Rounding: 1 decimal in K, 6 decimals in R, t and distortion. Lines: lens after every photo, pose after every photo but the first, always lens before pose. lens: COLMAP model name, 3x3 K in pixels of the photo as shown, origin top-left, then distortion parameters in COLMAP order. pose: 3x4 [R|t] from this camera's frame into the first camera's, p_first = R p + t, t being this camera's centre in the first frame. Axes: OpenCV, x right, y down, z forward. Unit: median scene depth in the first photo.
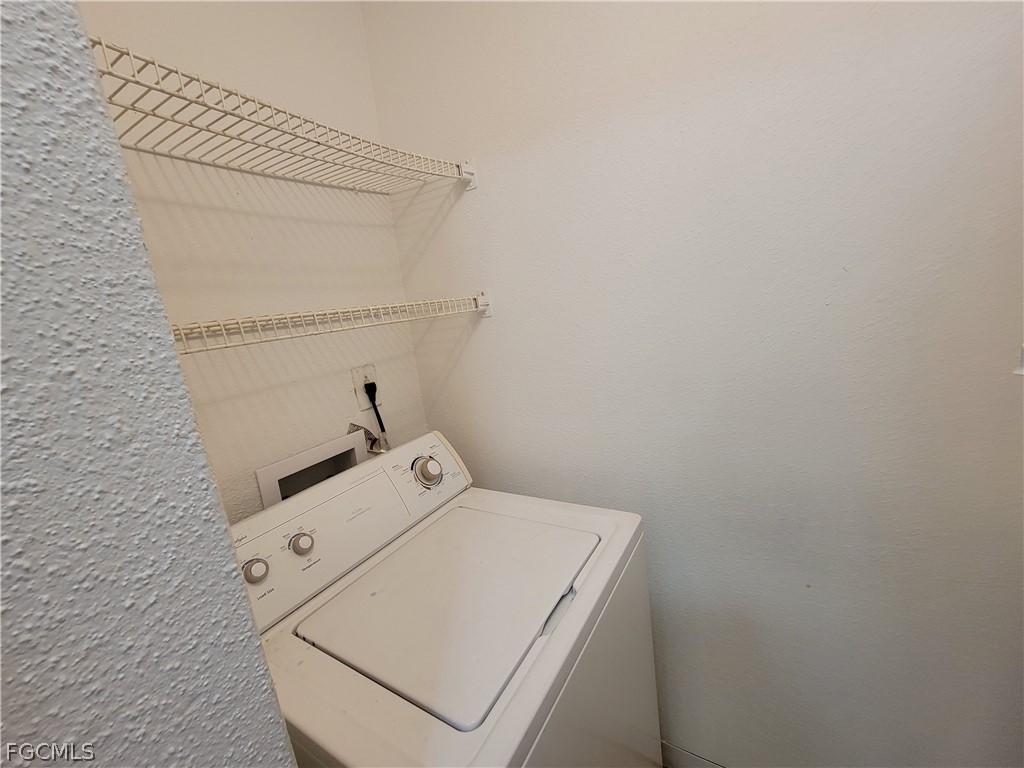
lens RADIAL K [[417.1, 0, 508.5], [0, 417.1, 381.9], [0, 0, 1]] dist [0.001636, -0.001733]
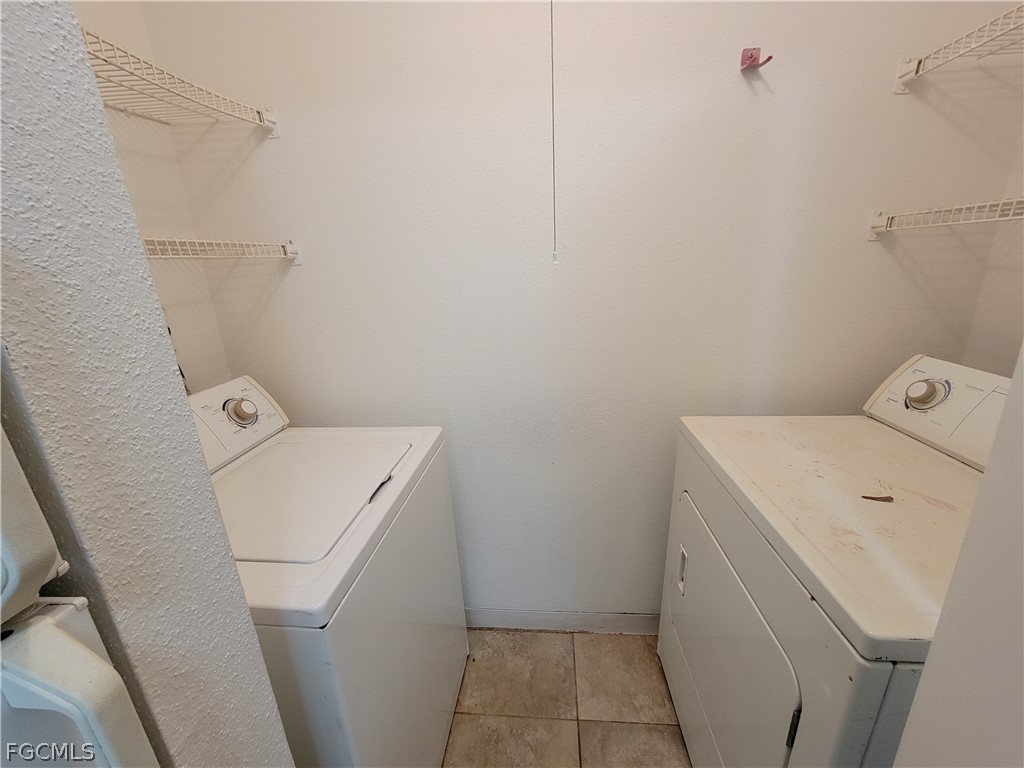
lens RADIAL K [[417.1, 0, 512.9], [0, 417.1, 385.5], [0, 0, 1]] dist [0.001636, -0.001733]
pose [[0.894859, -0.050792, 0.443450, -0.244365], [0.022204, 0.997340, 0.069426, 0.484282], [-0.445797, -0.052280, 0.893606, -1.165088]]
